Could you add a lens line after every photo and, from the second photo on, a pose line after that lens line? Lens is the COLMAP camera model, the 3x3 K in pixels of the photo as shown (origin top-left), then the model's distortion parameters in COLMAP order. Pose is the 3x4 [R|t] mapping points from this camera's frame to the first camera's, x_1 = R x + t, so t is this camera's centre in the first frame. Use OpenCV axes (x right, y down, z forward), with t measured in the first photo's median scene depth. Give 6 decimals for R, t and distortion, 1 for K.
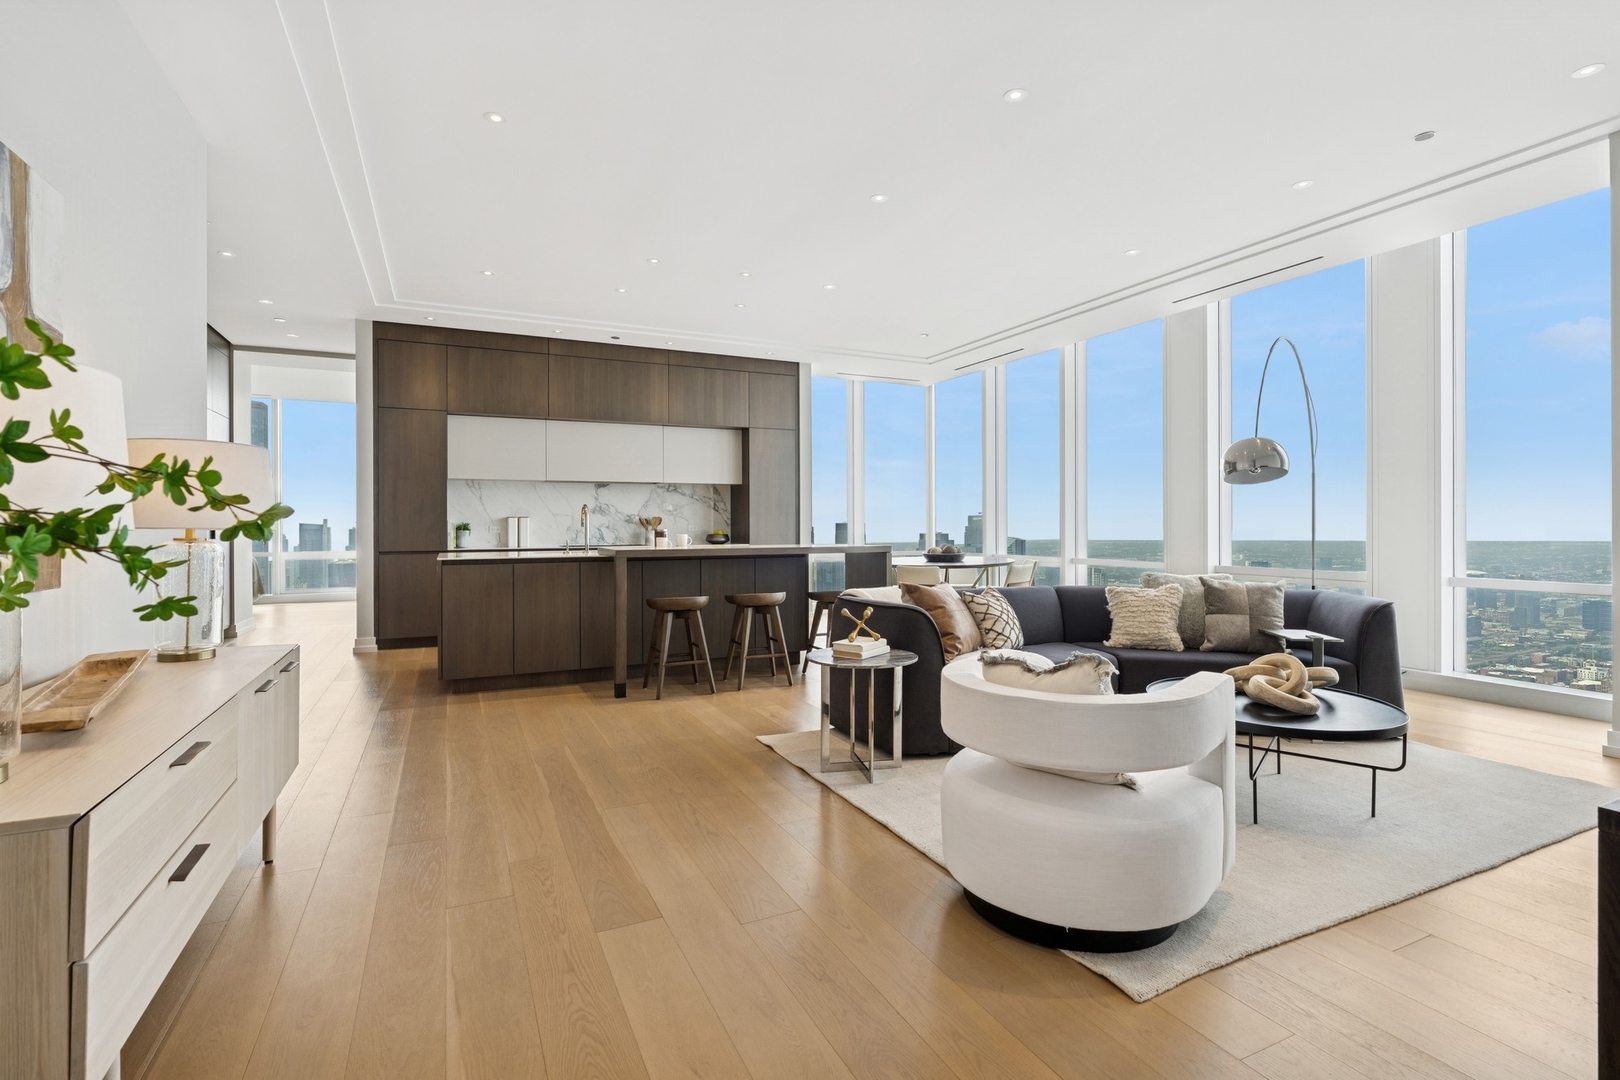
lens RADIAL K [[733.9, 0, 797.3], [0, 733.9, 528.7], [0, 0, 1]] dist [-0.002979, 0.000623]
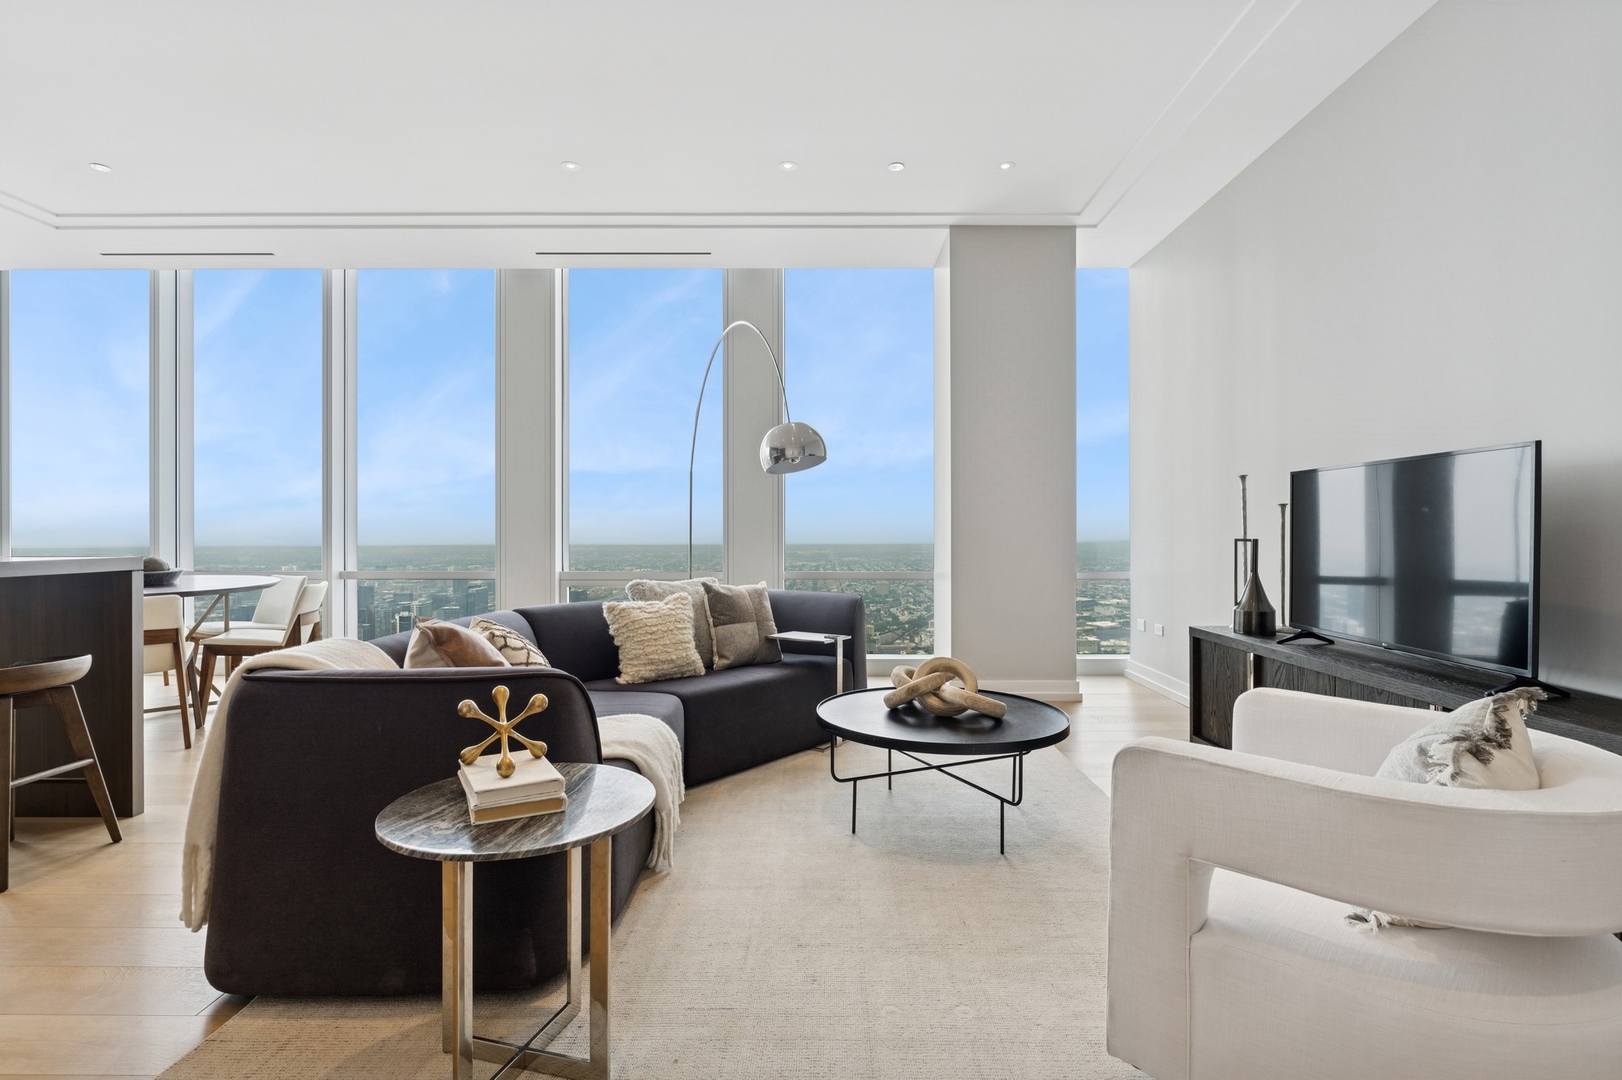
lens RADIAL K [[771.2, 0, 814.0], [0, 771.2, 541.3], [0, 0, 1]] dist [-0.008705, 0.000630]
pose [[0.425123, -0.006049, 0.905115, -0.106184], [0.001606, 0.999981, 0.005929, 0.007404], [-0.905134, -0.001067, 0.425125, 0.276696]]
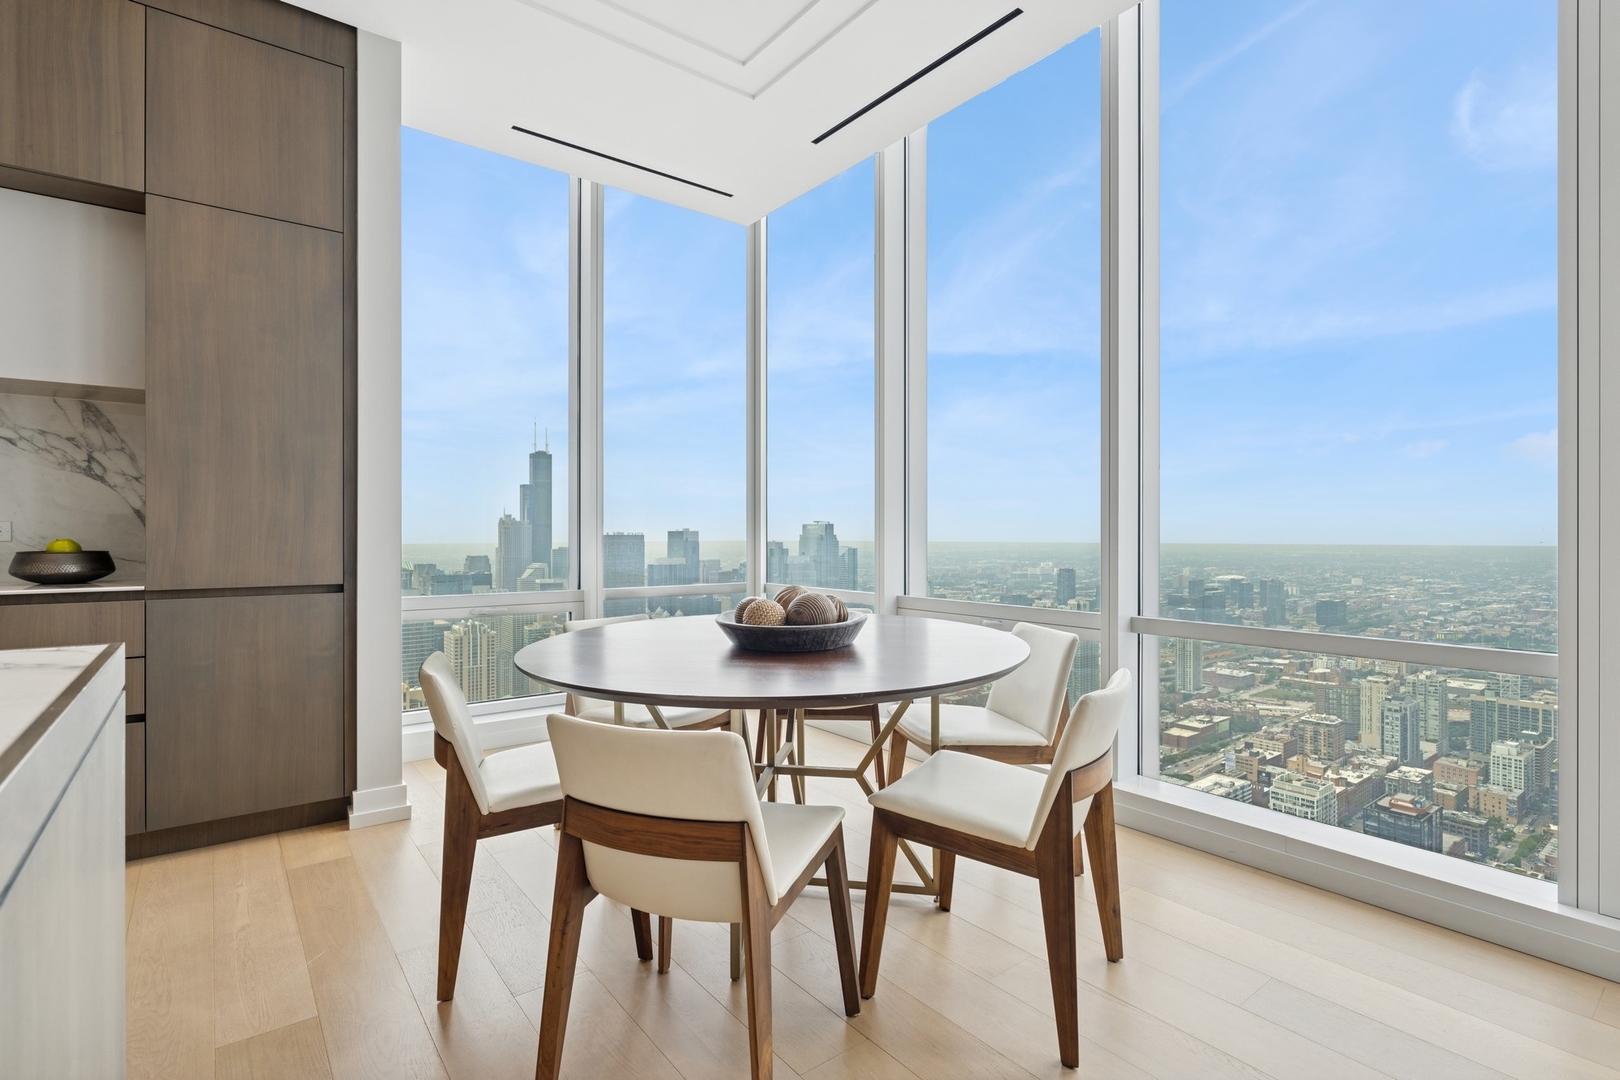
lens RADIAL K [[770.2, 0, 802.1], [0, 770.2, 532.1], [0, 0, 1]] dist [-0.008705, 0.000630]
pose [[0.974229, 0.004283, 0.225520, 0.131752], [-0.003006, 0.999977, -0.006006, 0.000666], [-0.225541, 0.005174, 0.974220, 0.681849]]
